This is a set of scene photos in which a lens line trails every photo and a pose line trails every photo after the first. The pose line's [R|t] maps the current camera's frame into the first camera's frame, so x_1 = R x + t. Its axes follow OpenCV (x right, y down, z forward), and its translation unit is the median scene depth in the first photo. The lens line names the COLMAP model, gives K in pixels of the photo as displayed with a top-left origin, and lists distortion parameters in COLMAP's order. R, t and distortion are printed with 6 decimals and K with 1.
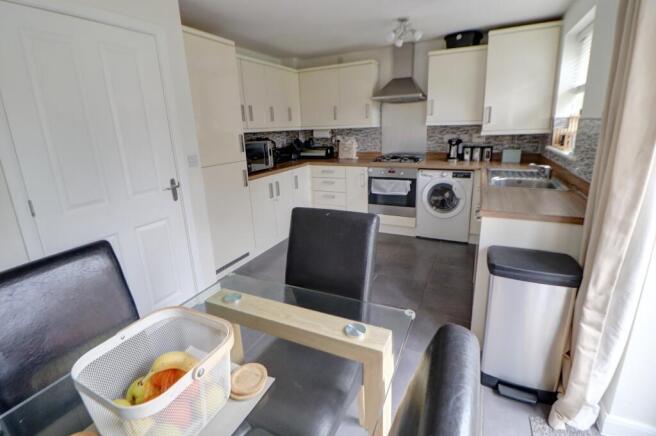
lens RADIAL K [[312.0, 0, 324.3], [0, 312.0, 215.1], [0, 0, 1]] dist [-0.008860, -0.011734]
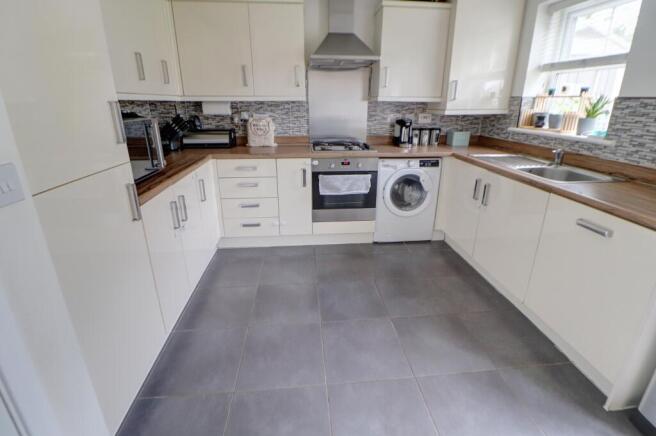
lens RADIAL K [[312.0, 0, 328.9], [0, 312.0, 216.8], [0, 0, 1]] dist [-0.008860, -0.011734]
pose [[0.838253, -0.149711, 0.524326, -0.216408], [0.117283, 0.988567, 0.094761, -0.088231], [-0.532518, -0.017939, 0.846228, 0.393111]]
